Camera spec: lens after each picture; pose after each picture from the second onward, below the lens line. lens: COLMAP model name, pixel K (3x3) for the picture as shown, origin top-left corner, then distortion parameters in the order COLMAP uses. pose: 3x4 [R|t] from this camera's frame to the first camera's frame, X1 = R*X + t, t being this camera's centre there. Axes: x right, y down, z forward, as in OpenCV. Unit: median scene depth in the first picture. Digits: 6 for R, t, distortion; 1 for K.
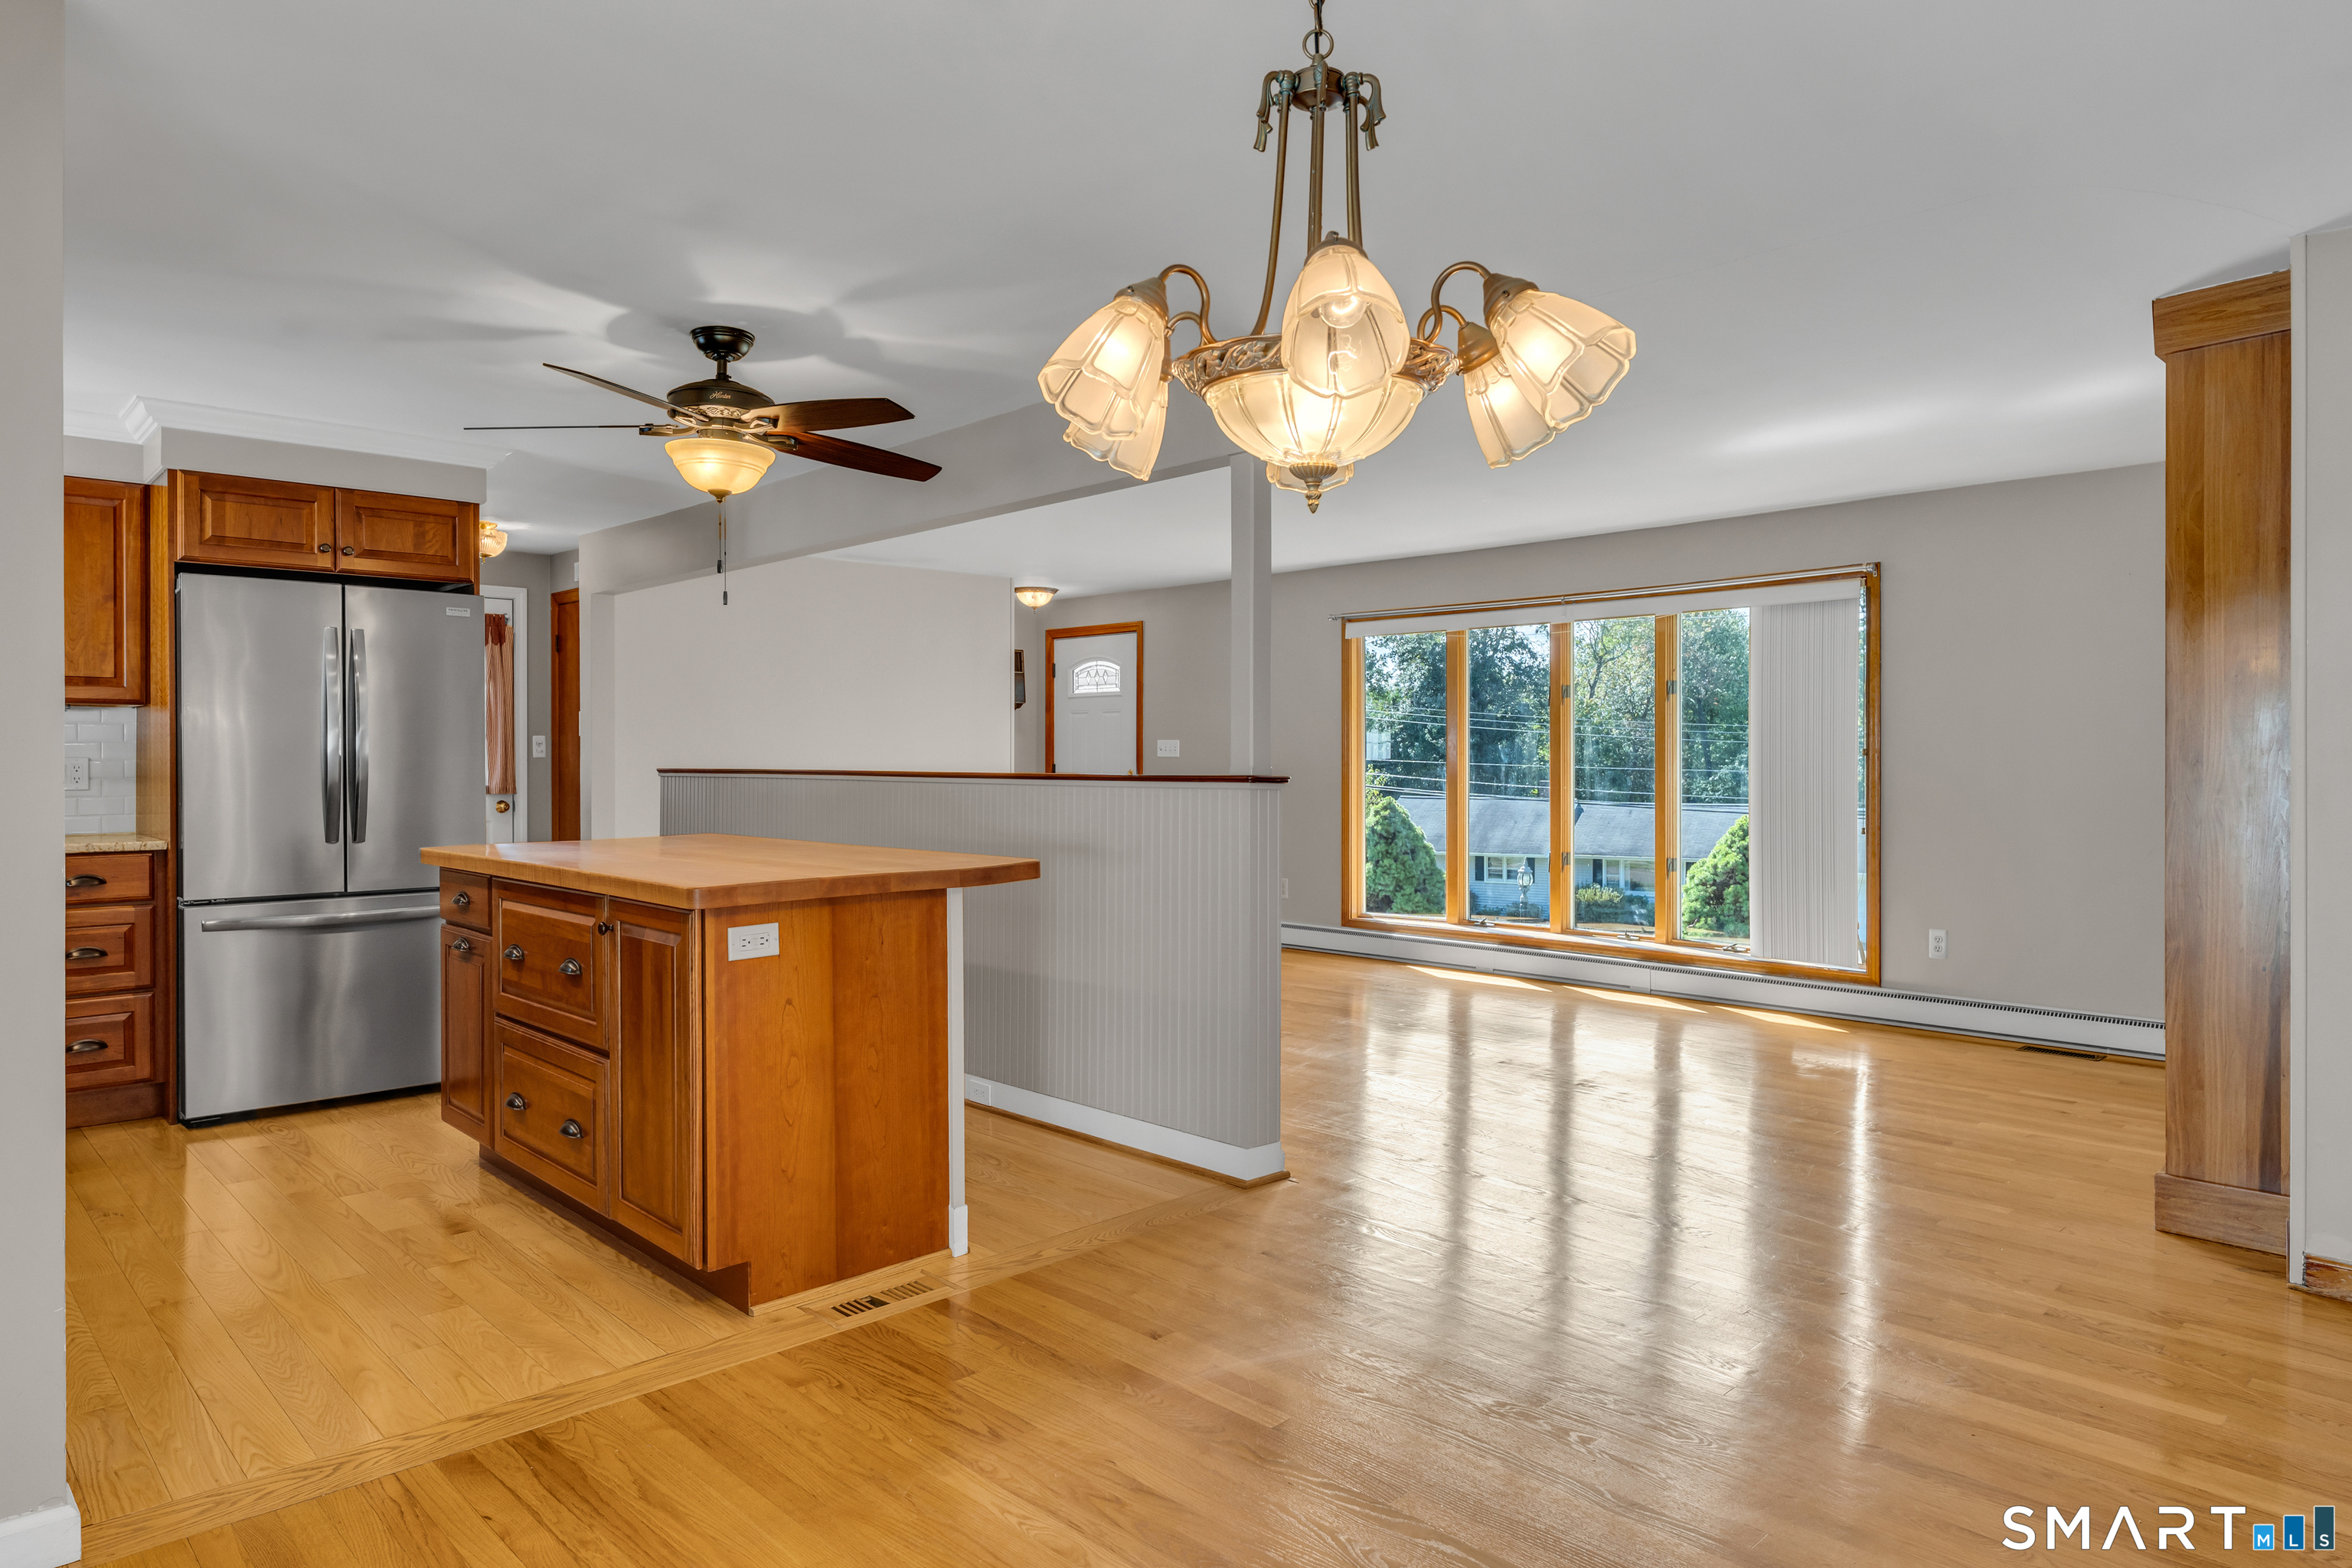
lens RADIAL K [[1419.4, 0, 1172.1], [0, 1419.4, 764.1], [0, 0, 1]] dist [-0.002733, 0.000688]
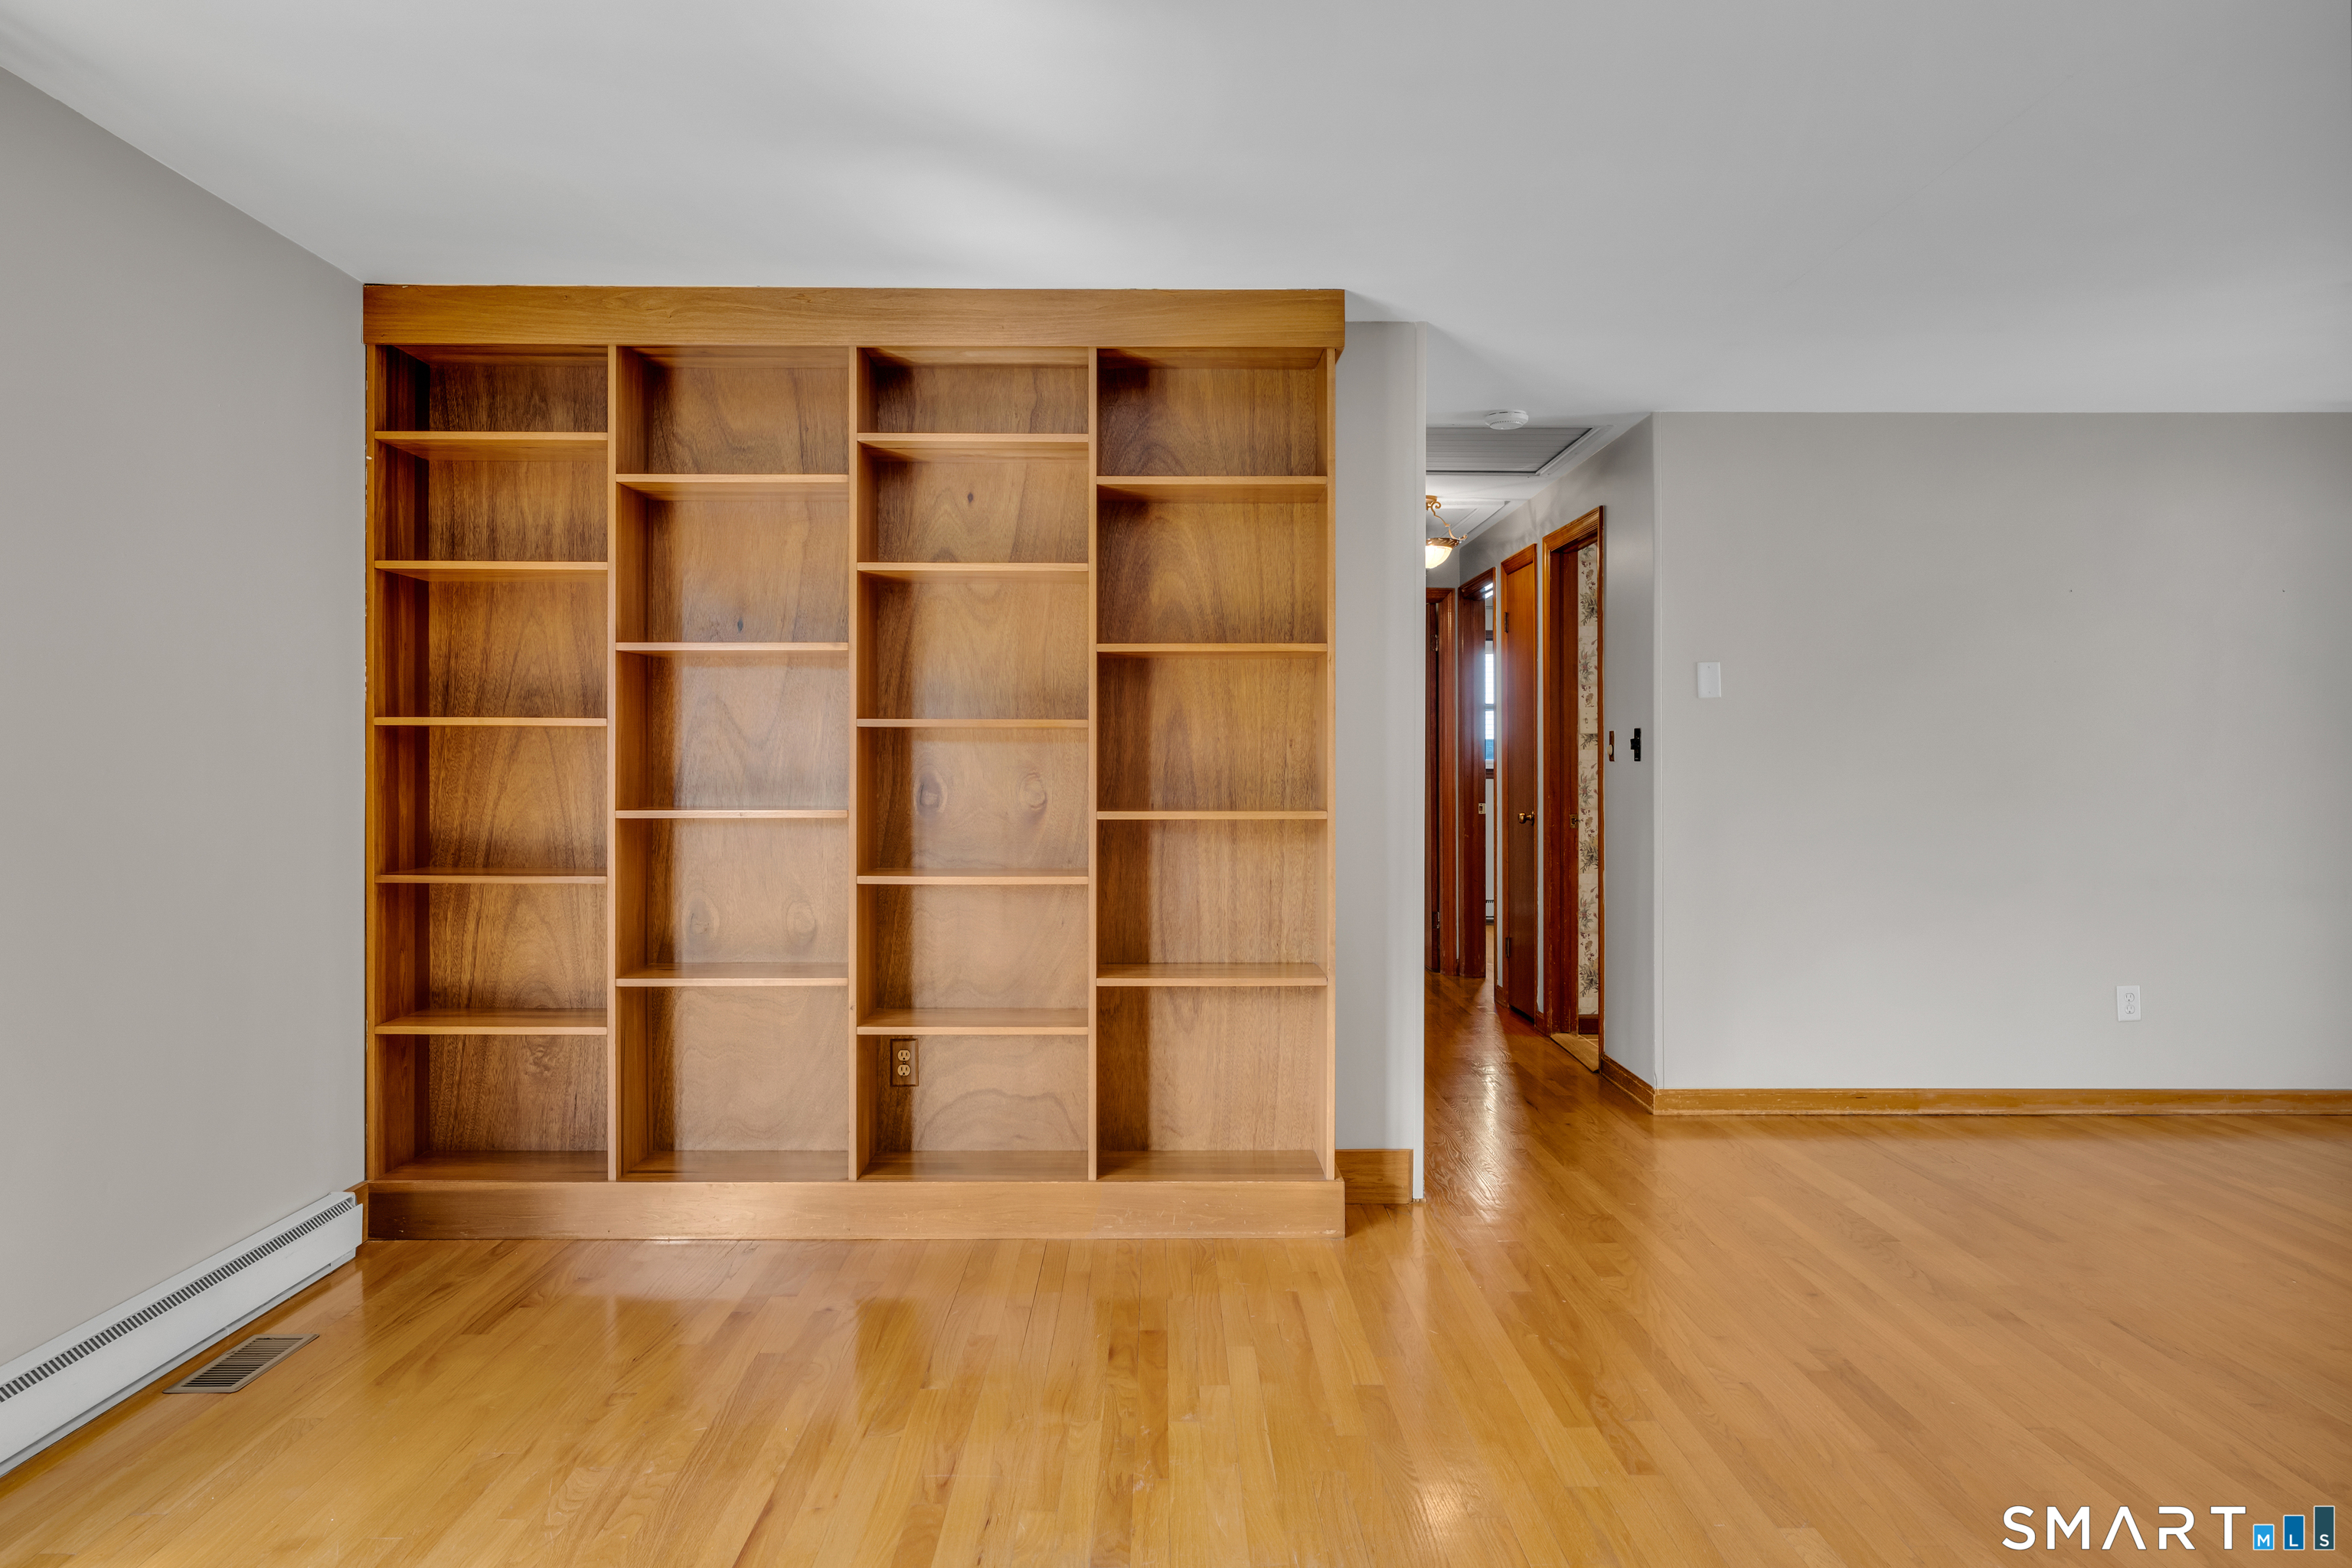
lens RADIAL K [[1555.5, 0, 1172.5], [0, 1555.5, 756.9], [0, 0, 1]] dist [-0.001366, -0.000438]
pose [[-0.729765, 0.000715, 0.683697, 0.047346], [0.003280, 0.999992, 0.002455, -0.008474], [-0.683690, 0.004034, -0.729762, 1.986967]]
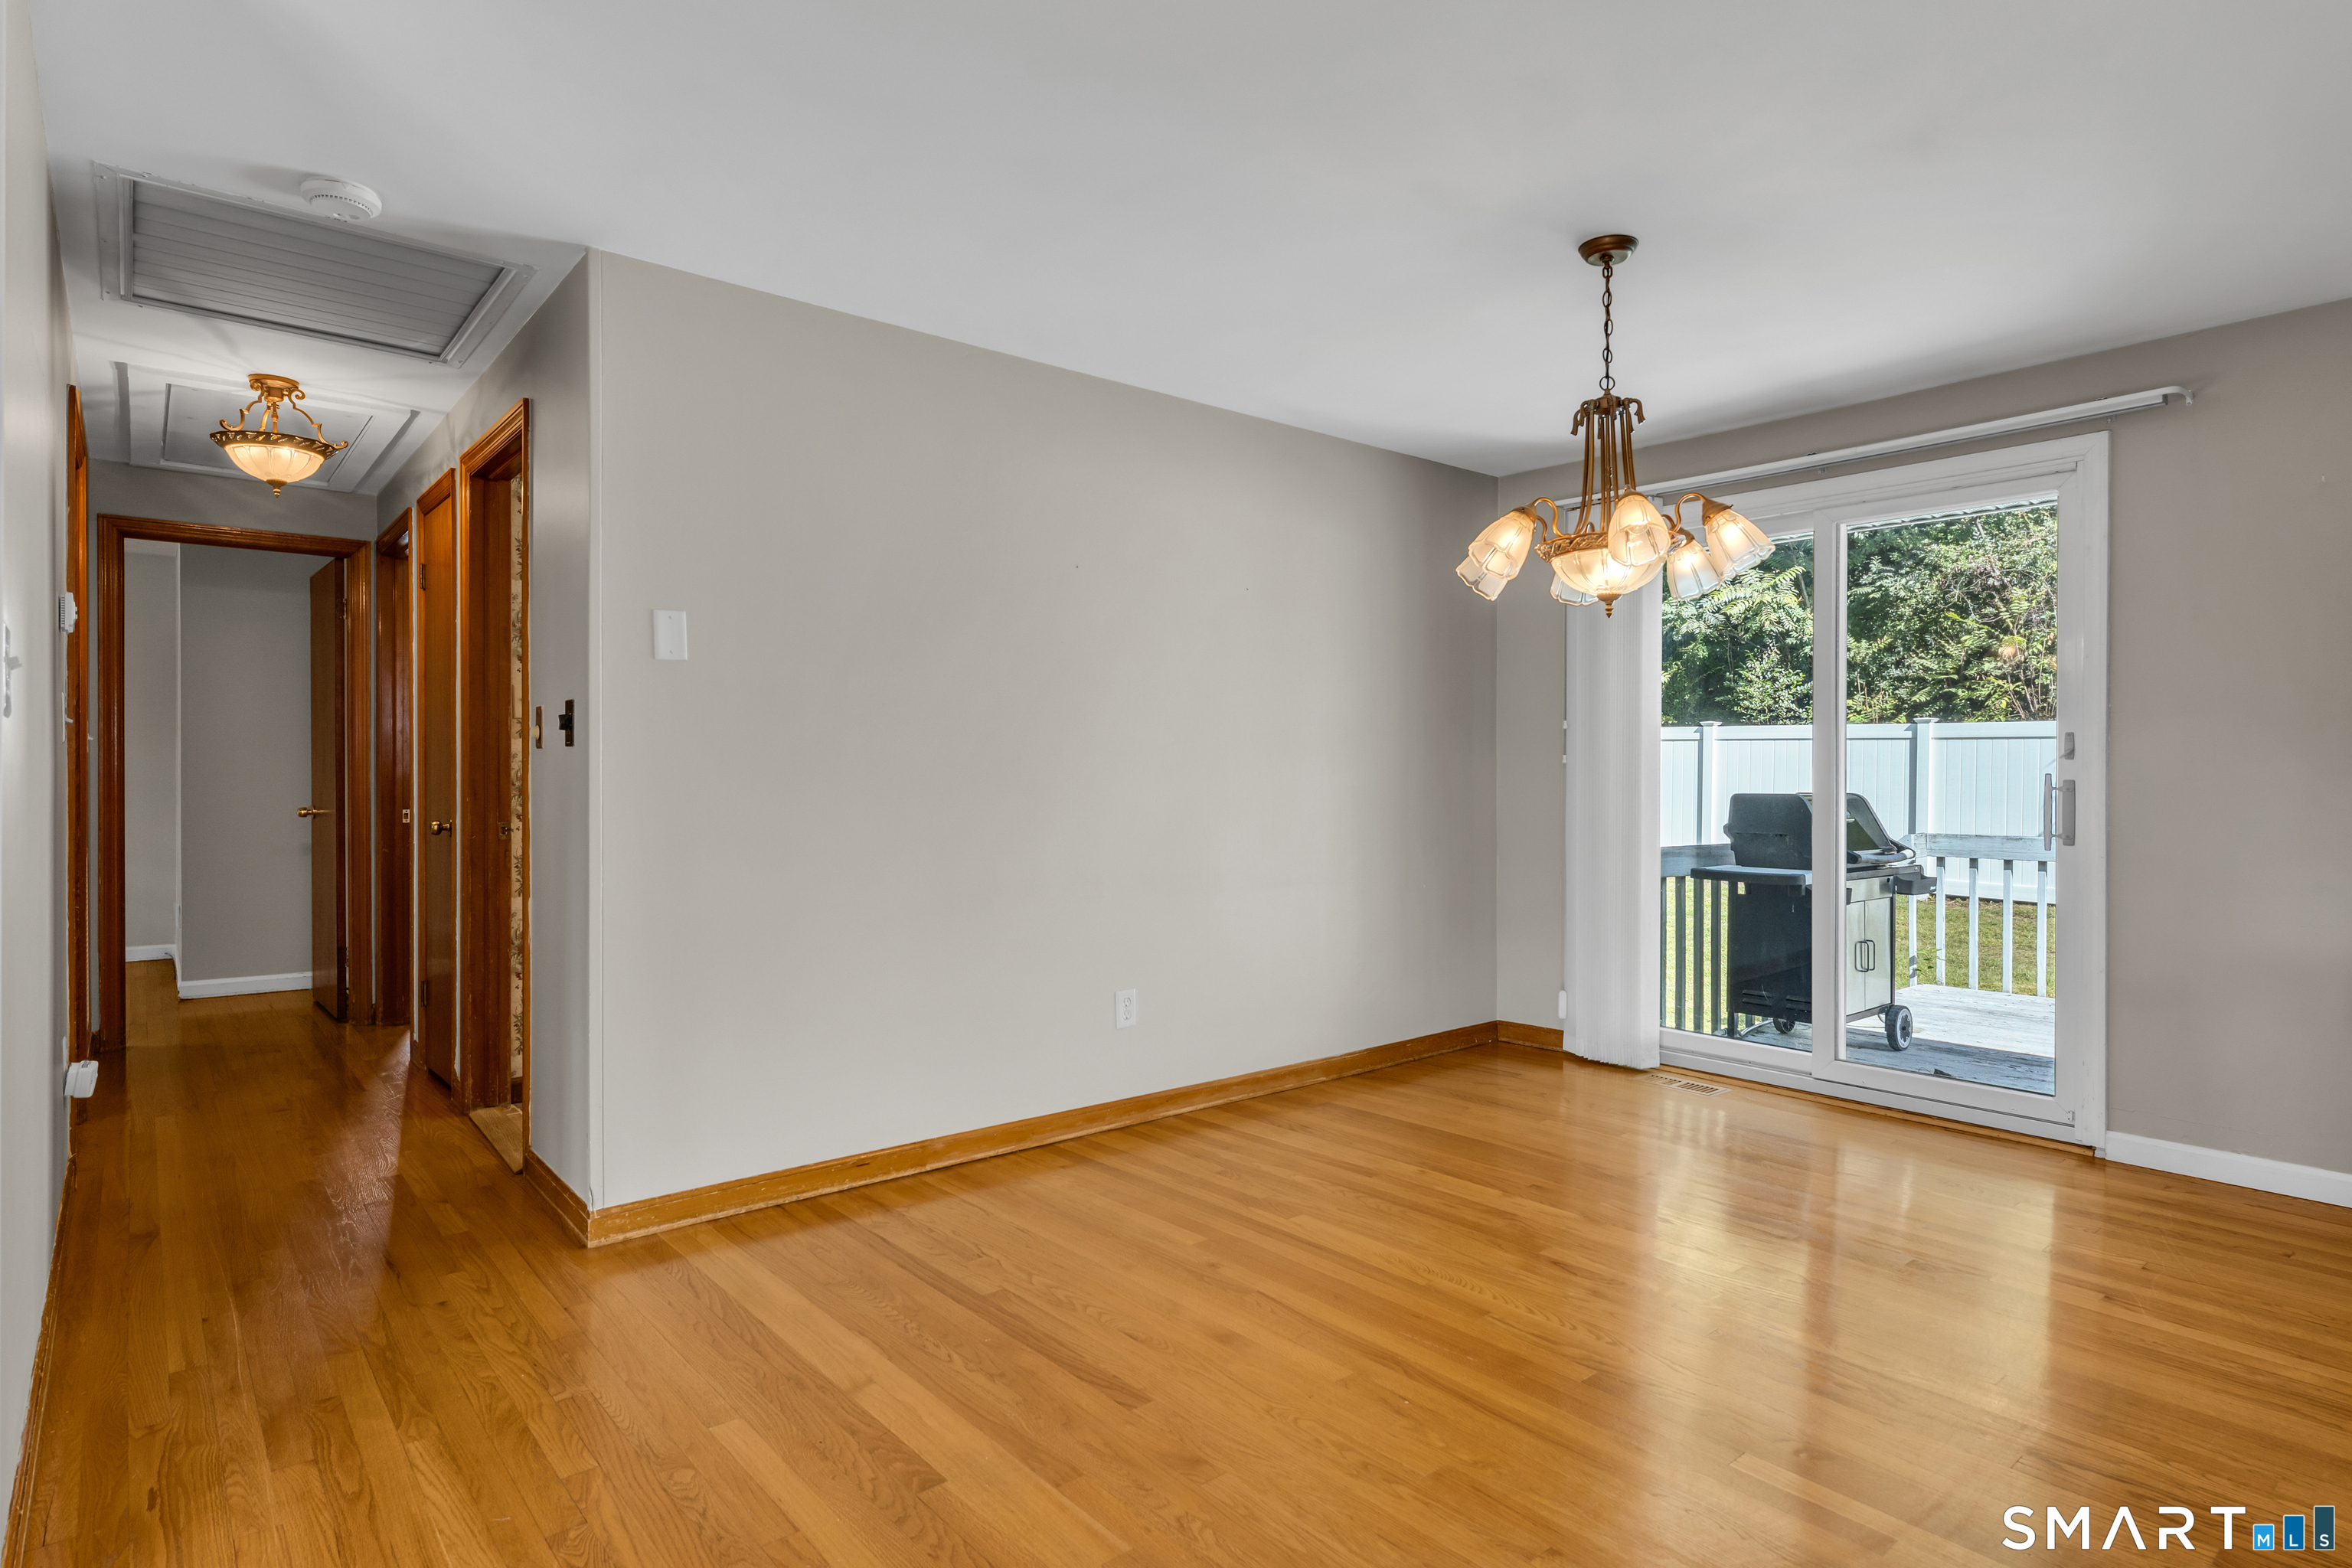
lens RADIAL K [[1244.3, 0, 1173.1], [0, 1244.3, 777.2], [0, 0, 1]] dist [-0.002722, -0.000533]
pose [[-0.997867, -0.003451, 0.065185, 0.292834], [-0.002943, 0.999965, 0.007889, 0.015969], [-0.065210, 0.007681, -0.997842, 1.368696]]
